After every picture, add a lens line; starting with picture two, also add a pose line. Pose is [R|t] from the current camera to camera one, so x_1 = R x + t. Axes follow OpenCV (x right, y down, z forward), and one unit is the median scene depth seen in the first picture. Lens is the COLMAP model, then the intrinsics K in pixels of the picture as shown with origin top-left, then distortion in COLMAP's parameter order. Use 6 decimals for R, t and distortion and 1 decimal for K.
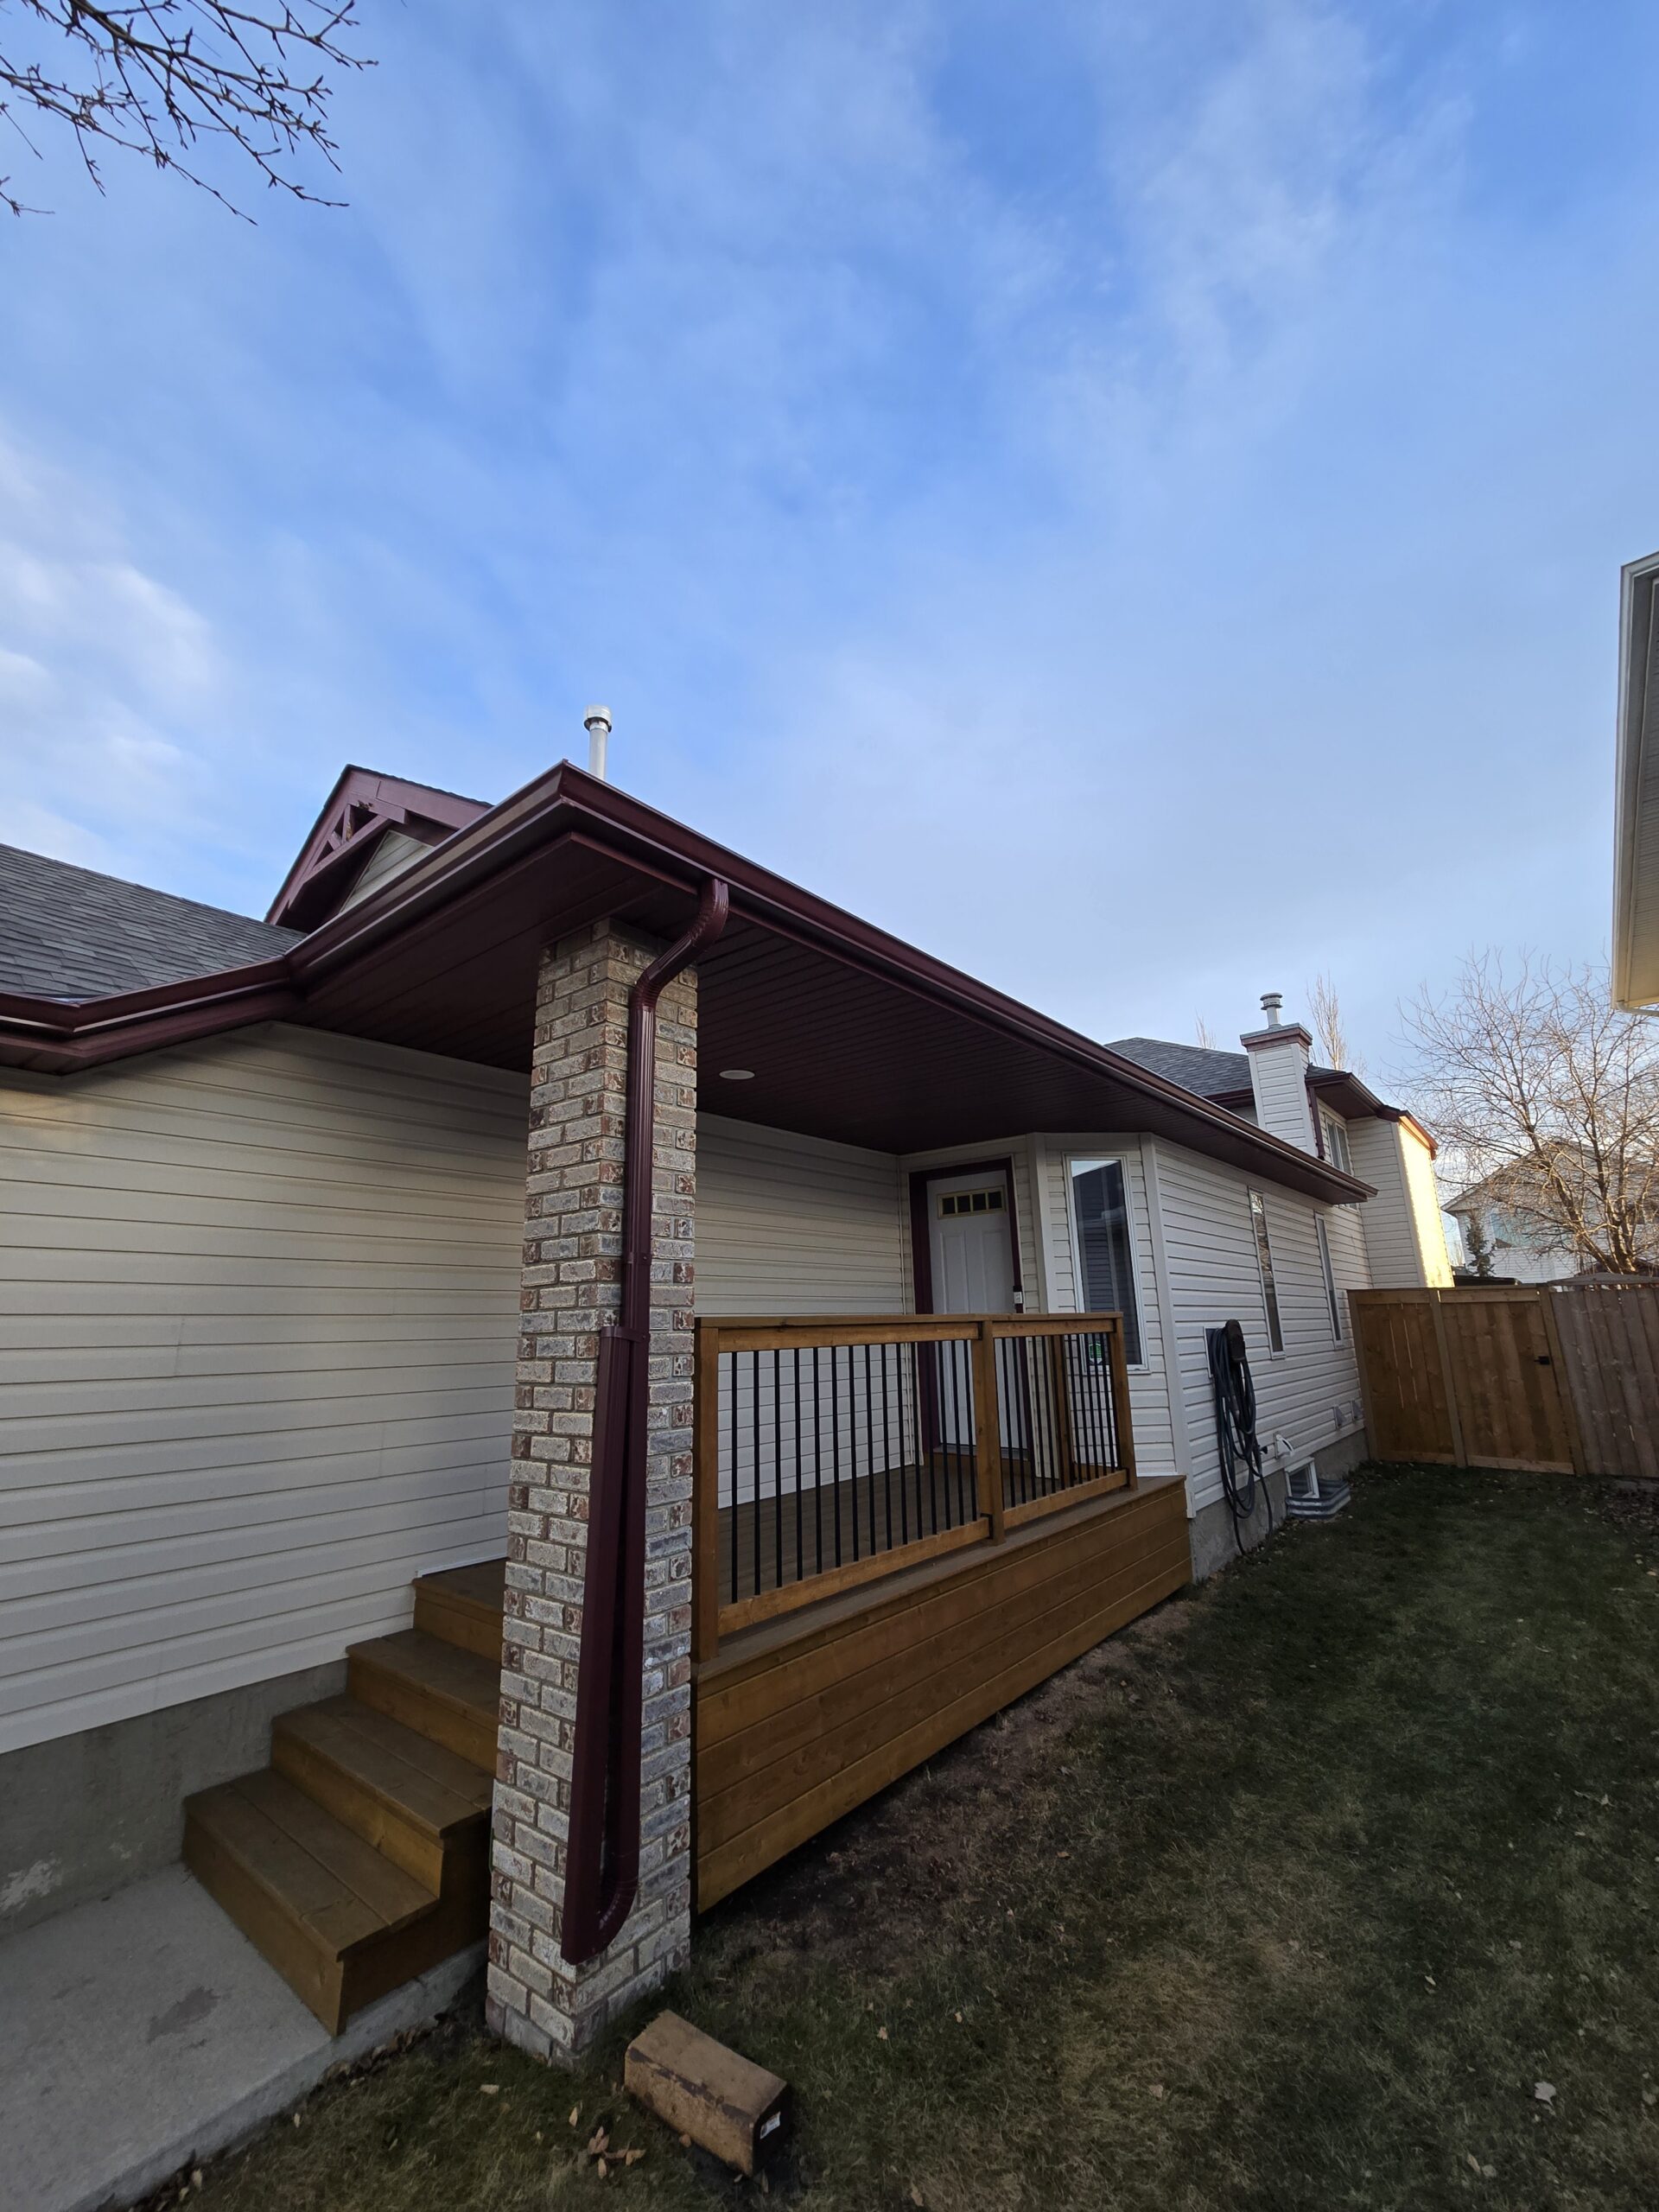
lens RADIAL K [[884.8, 0, 829.5], [0, 884.8, 1106.0], [0, 0, 1]] dist [0.002146, 0.000094]
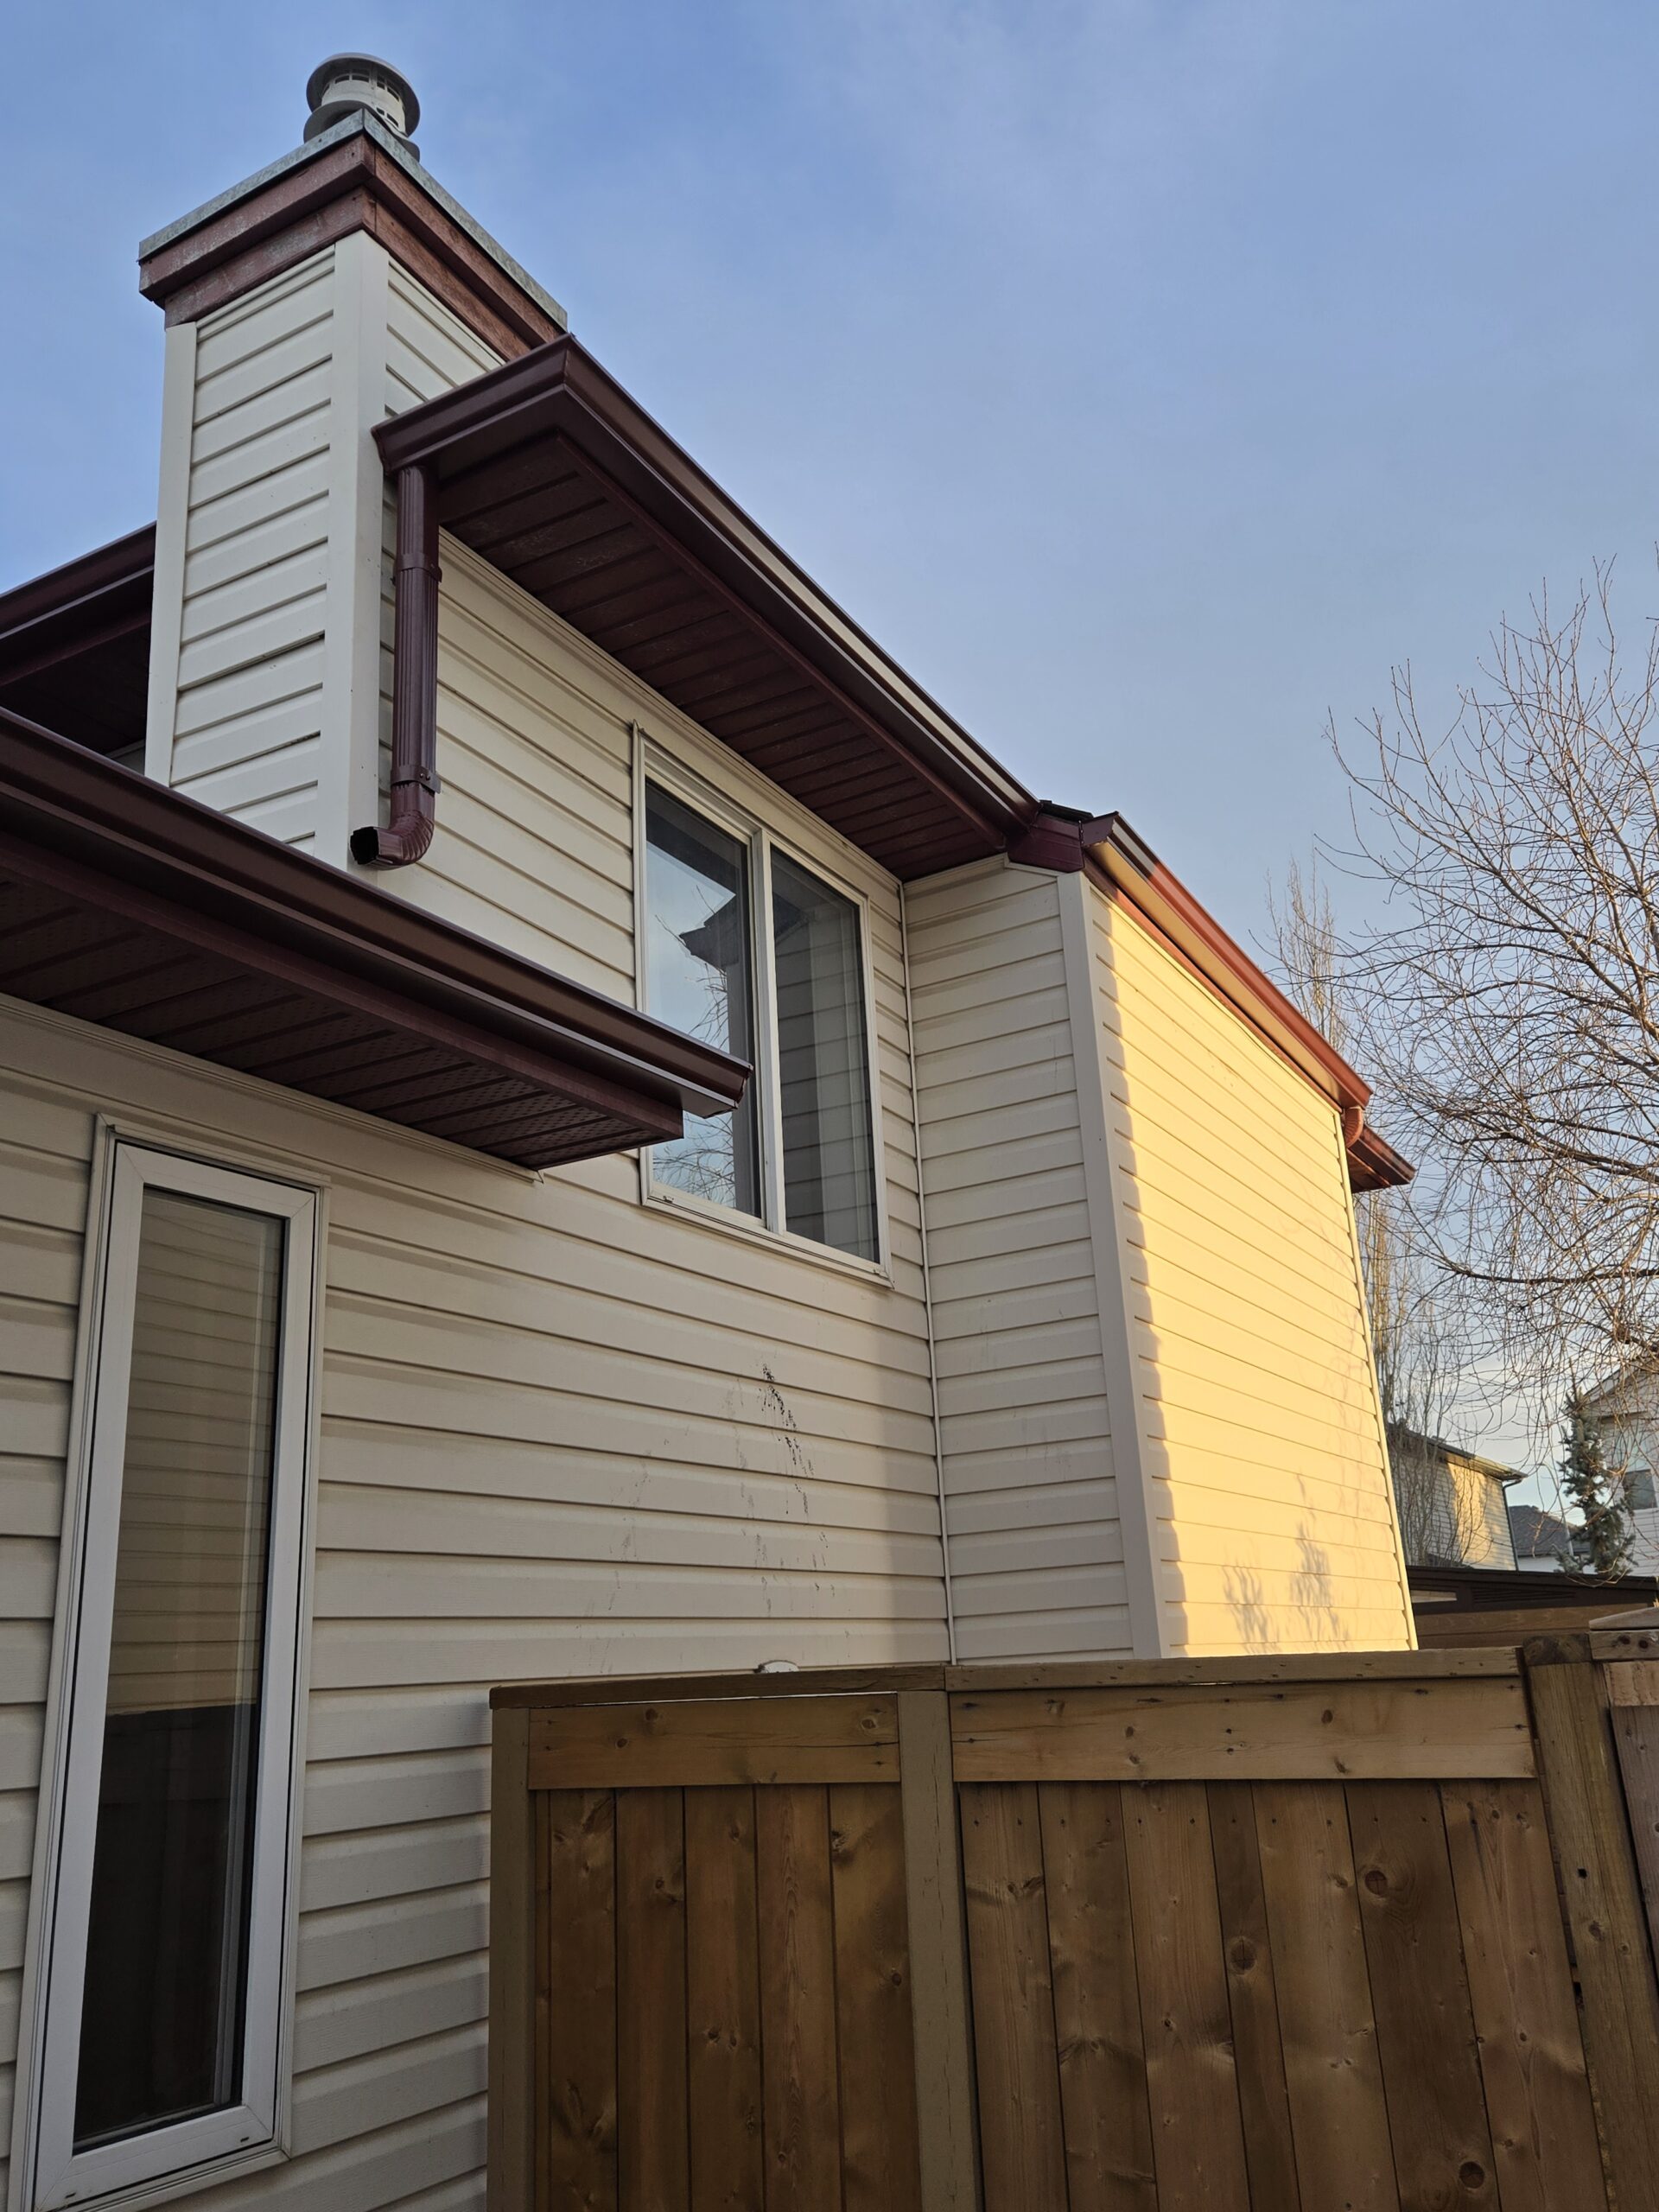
lens RADIAL K [[1835.1, 0, 823.6], [0, 1835.1, 1055.6], [0, 0, 1]] dist [0.071367, -0.011859]
pose [[0.979615, 0.039106, 0.197042, 0.550434], [-0.021668, 0.995716, -0.089889, 0.119891], [-0.199713, 0.083787, 0.976266, 0.636370]]
